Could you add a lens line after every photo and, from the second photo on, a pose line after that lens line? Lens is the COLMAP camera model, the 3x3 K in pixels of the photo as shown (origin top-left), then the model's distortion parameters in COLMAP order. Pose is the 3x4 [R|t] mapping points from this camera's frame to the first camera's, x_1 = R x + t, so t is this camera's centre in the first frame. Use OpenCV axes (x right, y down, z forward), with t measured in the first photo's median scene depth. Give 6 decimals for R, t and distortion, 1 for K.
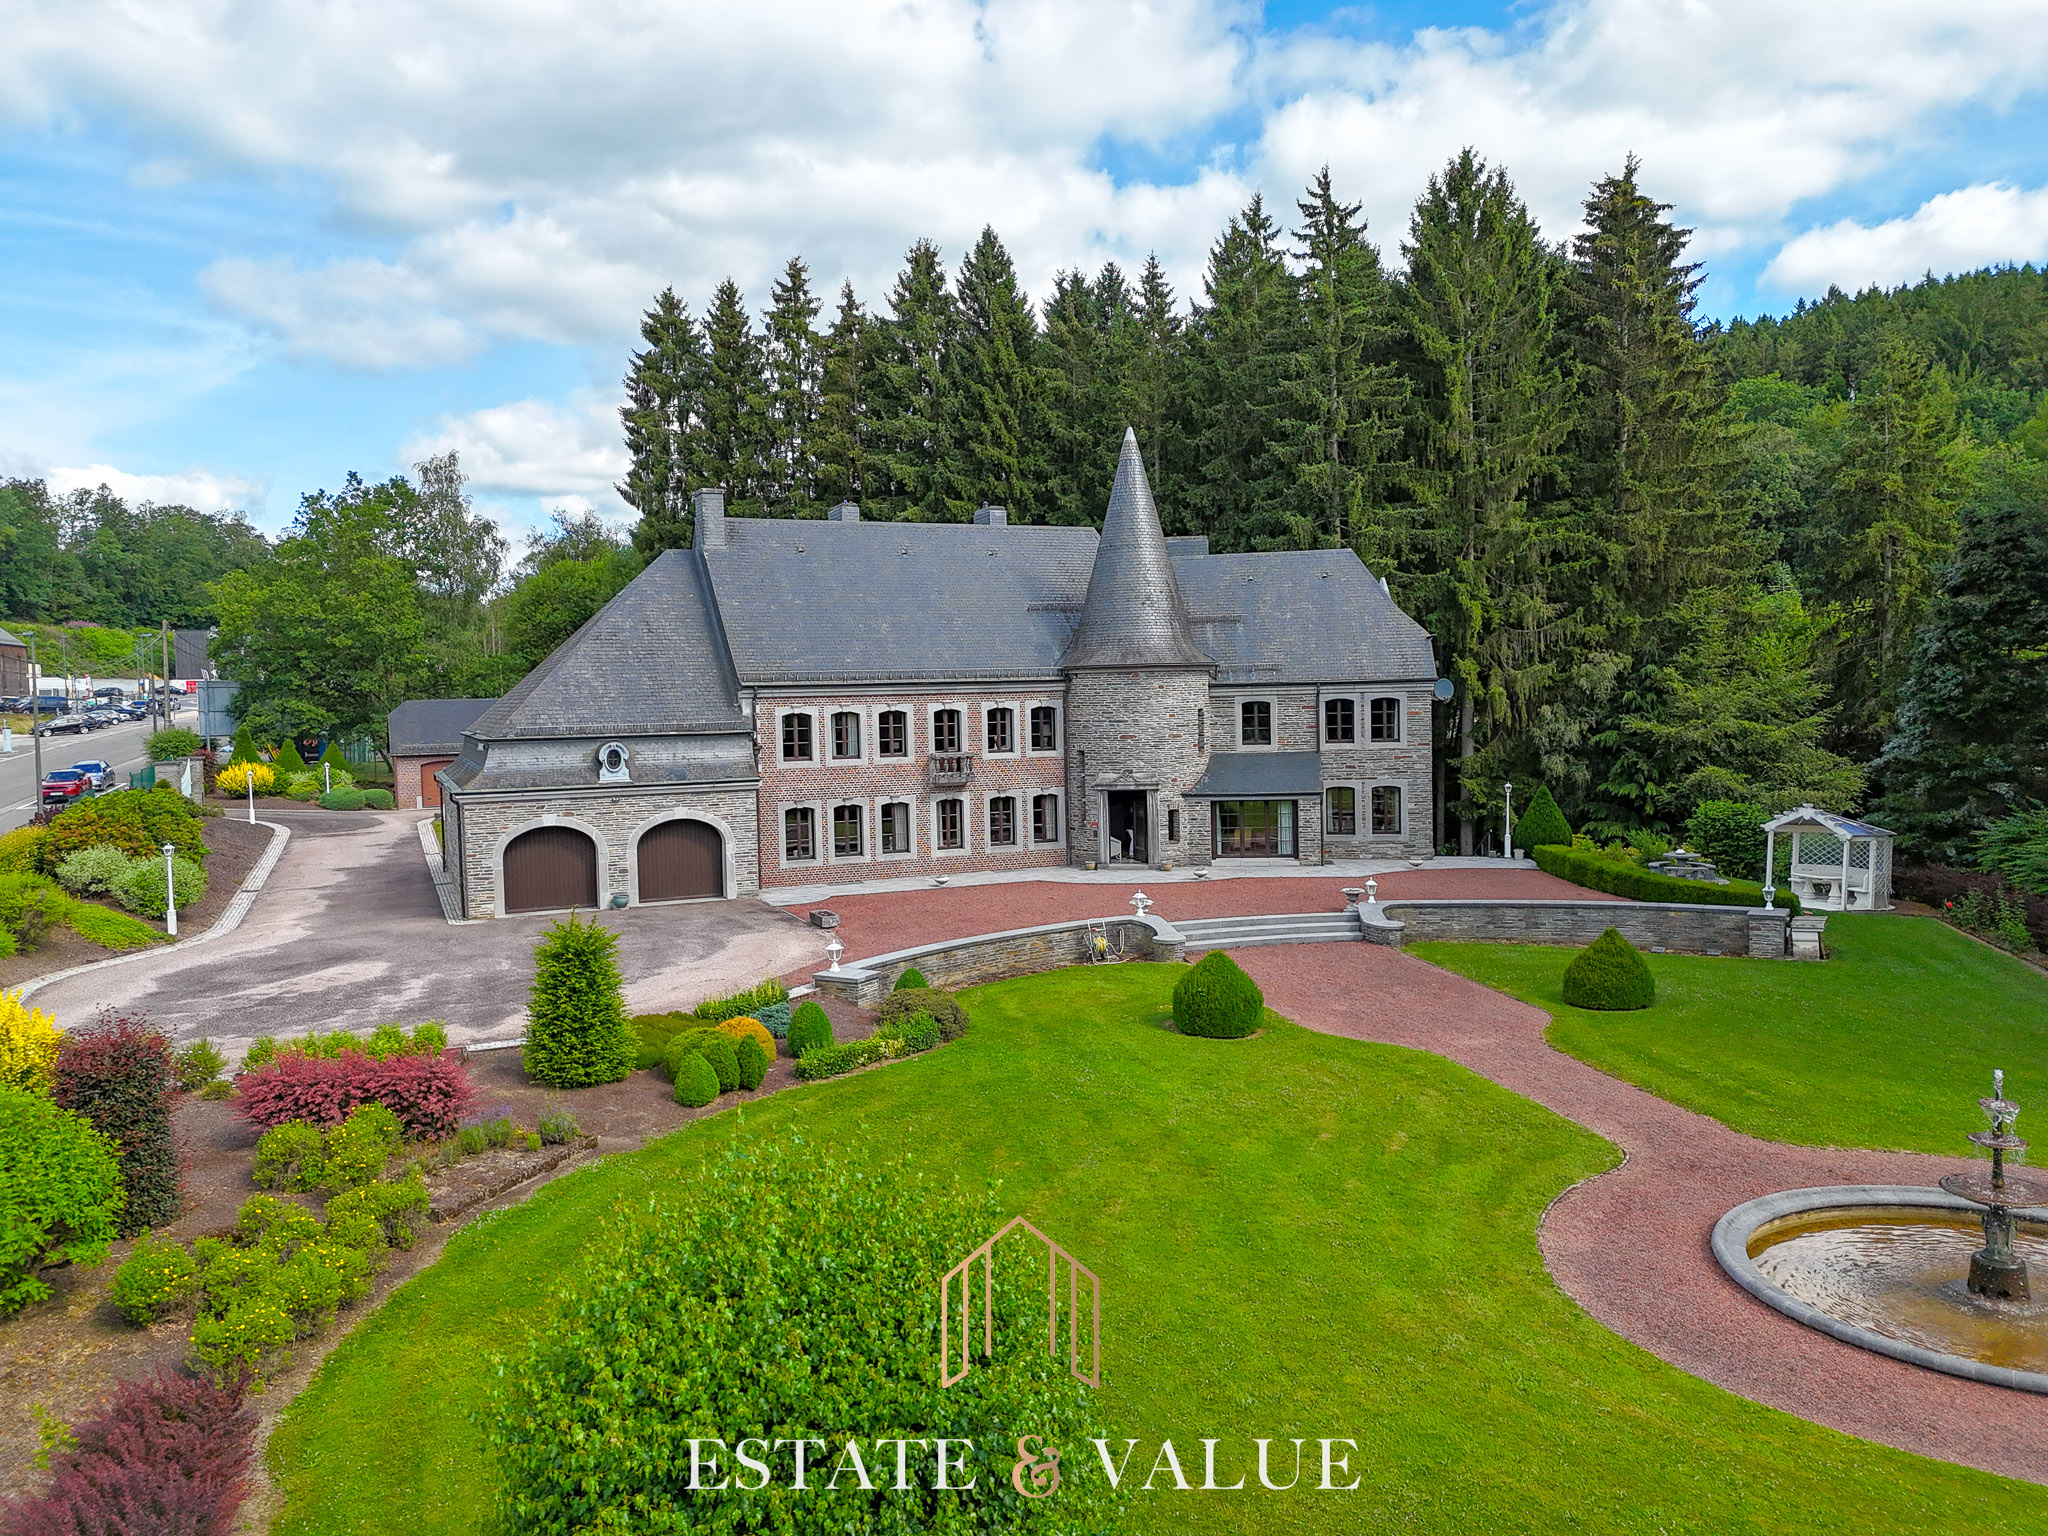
lens RADIAL K [[1523.9, 0, 1024.0], [0, 1523.9, 768.0], [0, 0, 1]] dist [0.096191, -0.066026]
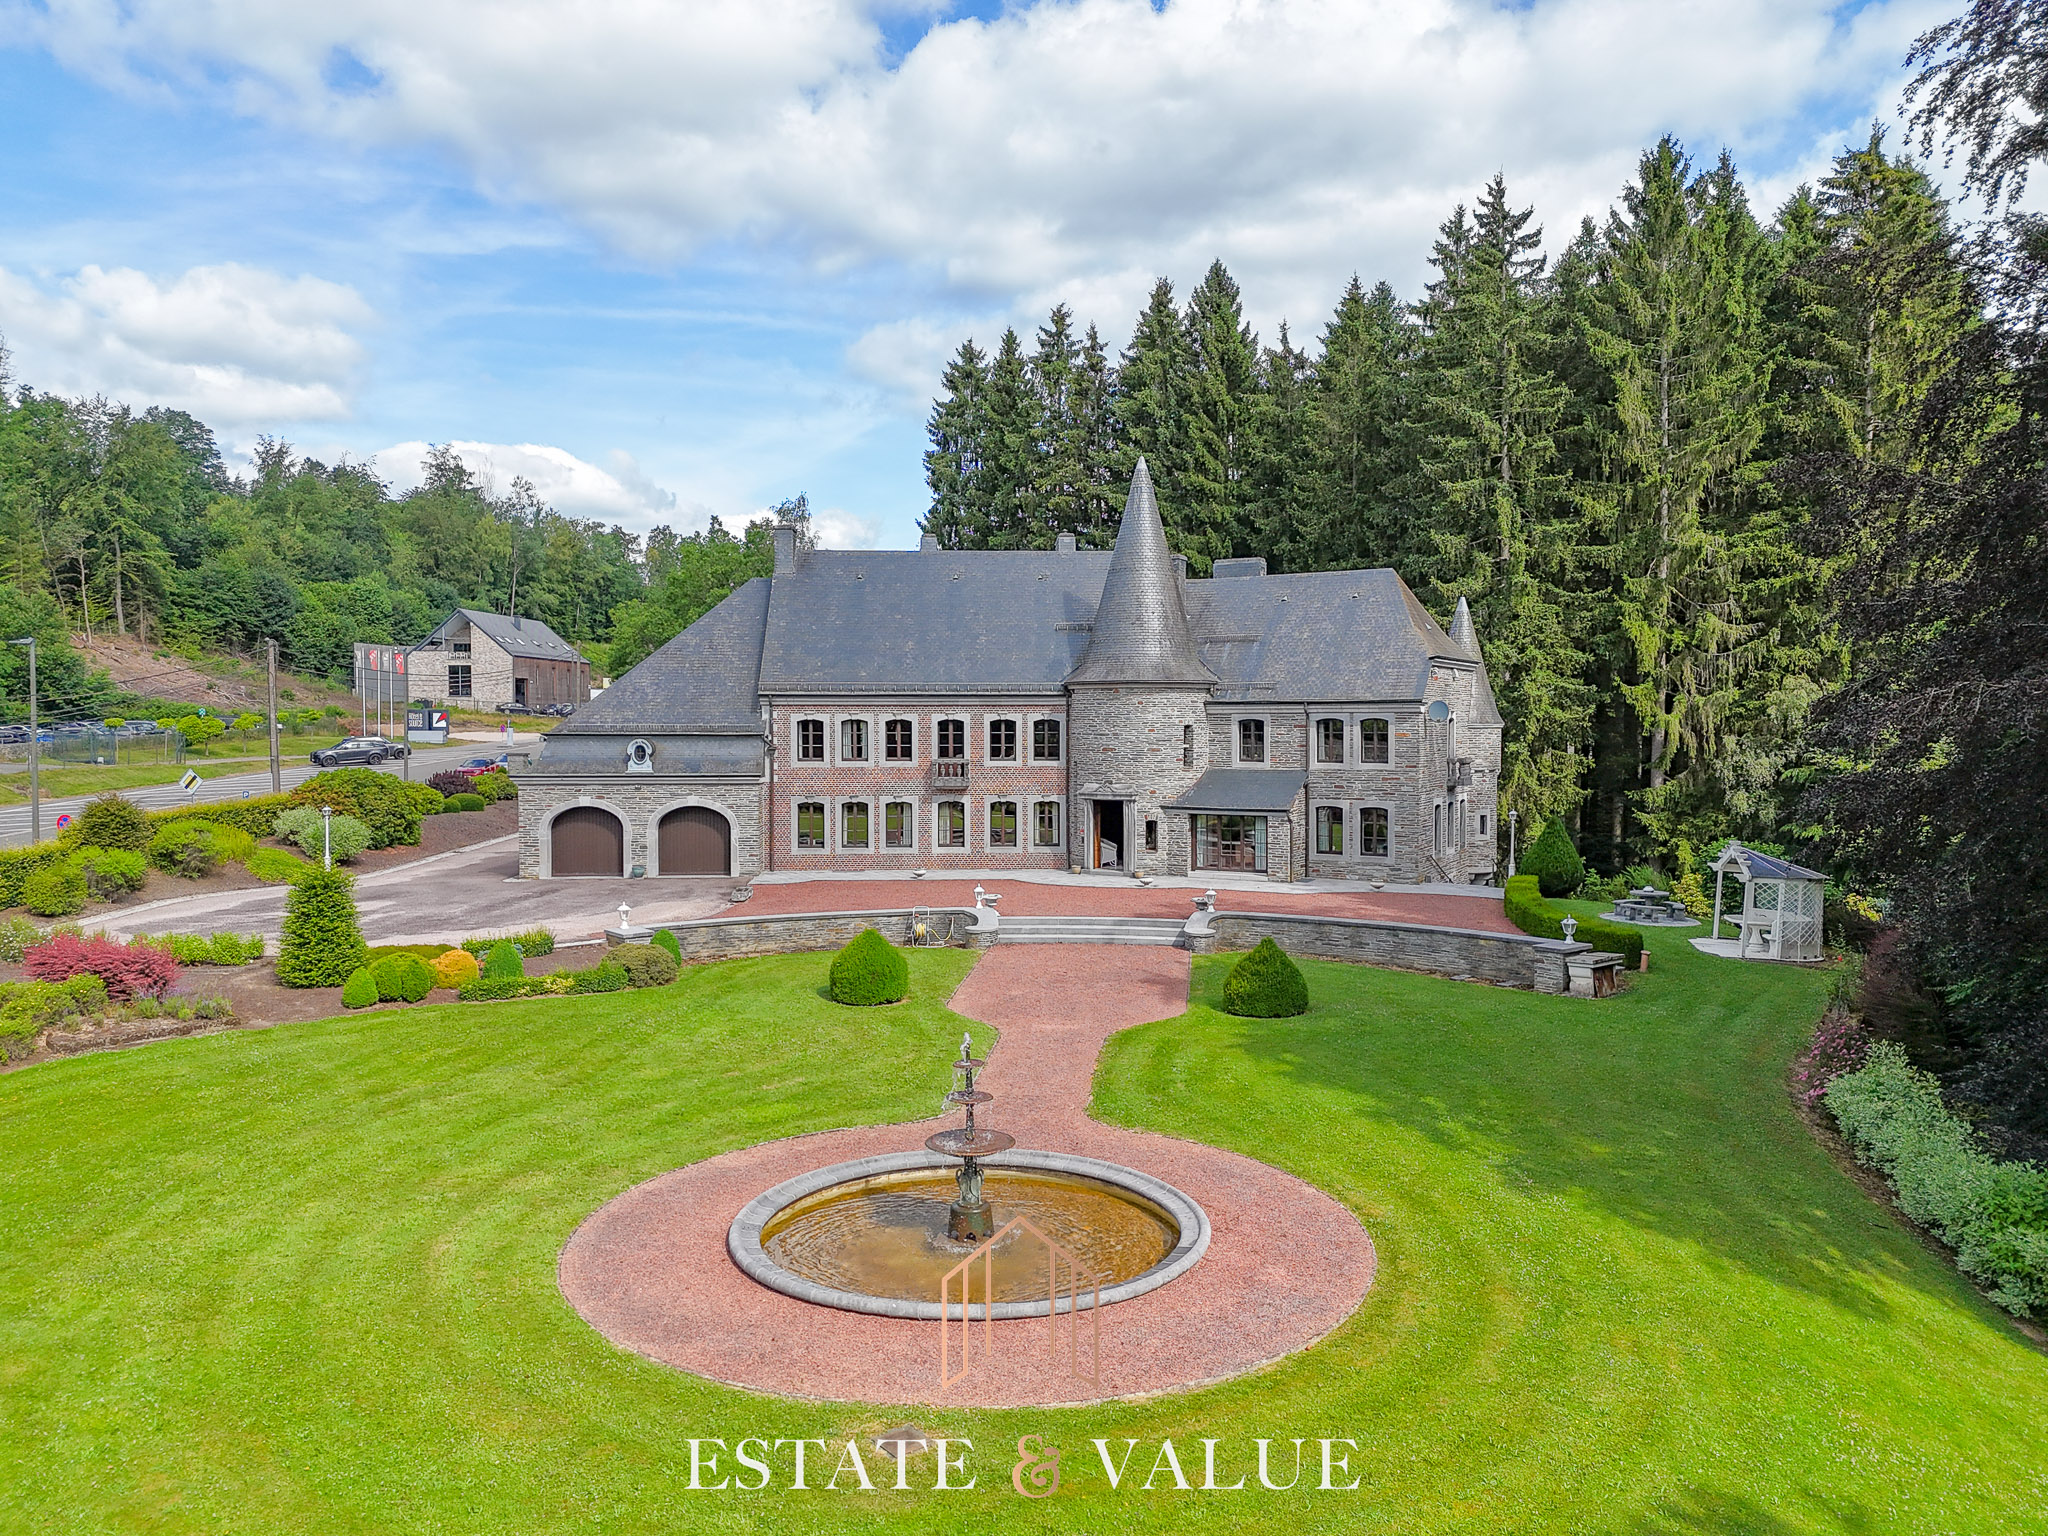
lens RADIAL K [[1523.9, 0, 1024.0], [0, 1523.9, 768.0], [0, 0, 1]] dist [0.096191, -0.066026]
pose [[0.932971, 0.033849, -0.358357, 0.388143], [-0.039325, 0.999194, -0.008000, 0.003145], [0.357798, 0.021557, 0.933550, -0.007883]]
